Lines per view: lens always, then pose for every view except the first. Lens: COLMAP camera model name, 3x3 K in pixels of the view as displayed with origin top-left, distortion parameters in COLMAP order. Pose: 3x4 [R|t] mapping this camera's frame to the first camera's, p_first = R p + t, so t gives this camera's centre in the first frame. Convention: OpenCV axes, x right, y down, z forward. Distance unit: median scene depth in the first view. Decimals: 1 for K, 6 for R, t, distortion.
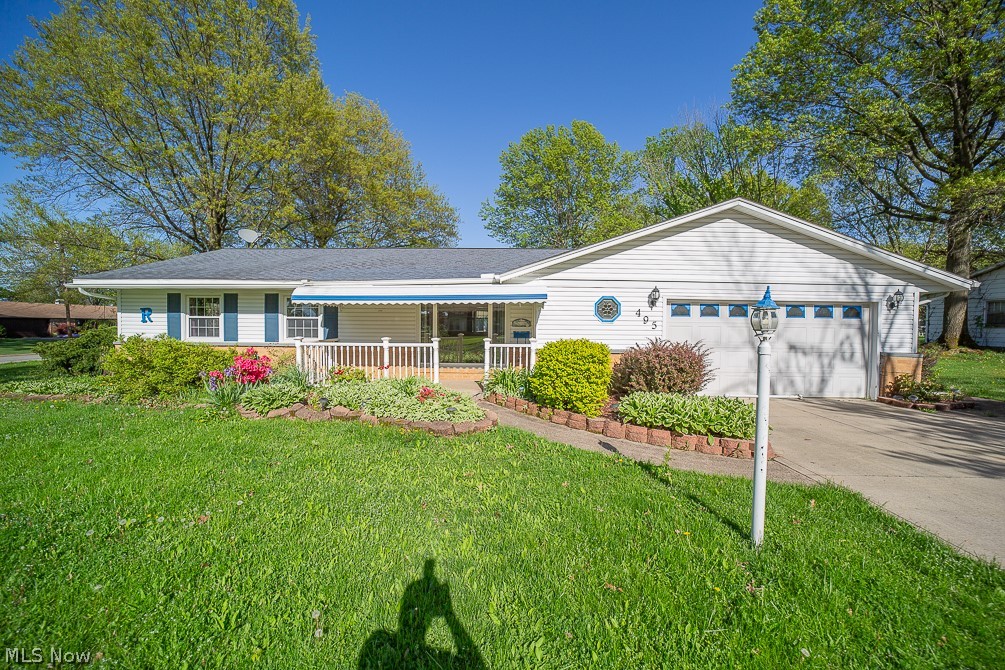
lens RADIAL K [[390.6, 0, 500.8], [0, 390.6, 339.1], [0, 0, 1]] dist [-0.046278, 0.013421]
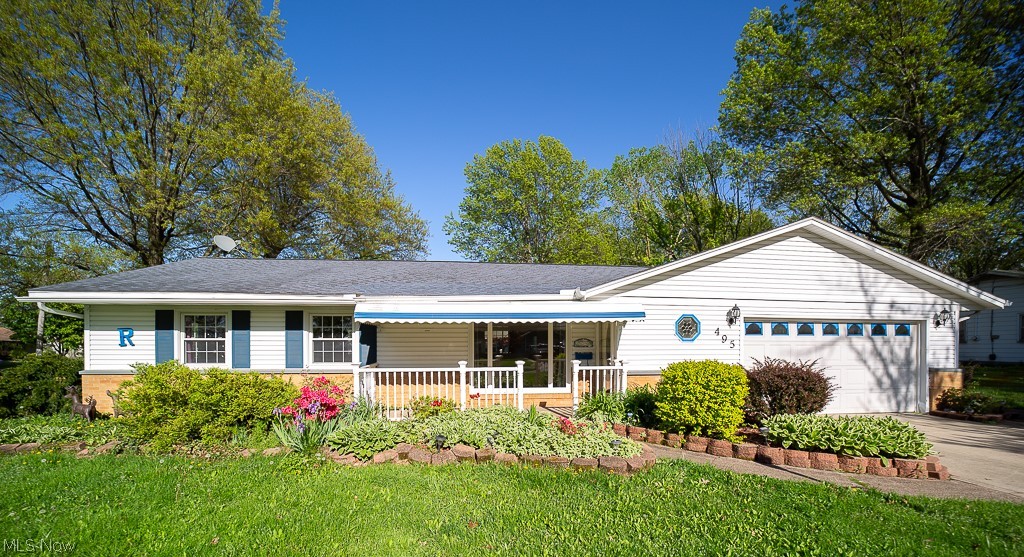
lens RADIAL K [[406.9, 0, 511.1], [0, 406.9, 349.1], [0, 0, 1]] dist [-0.027381, 0.000425]
pose [[0.989979, -0.011225, 0.140771, -0.298022], [0.014892, 0.999576, -0.025029, -0.006309], [-0.140430, 0.026875, 0.989726, 0.074541]]
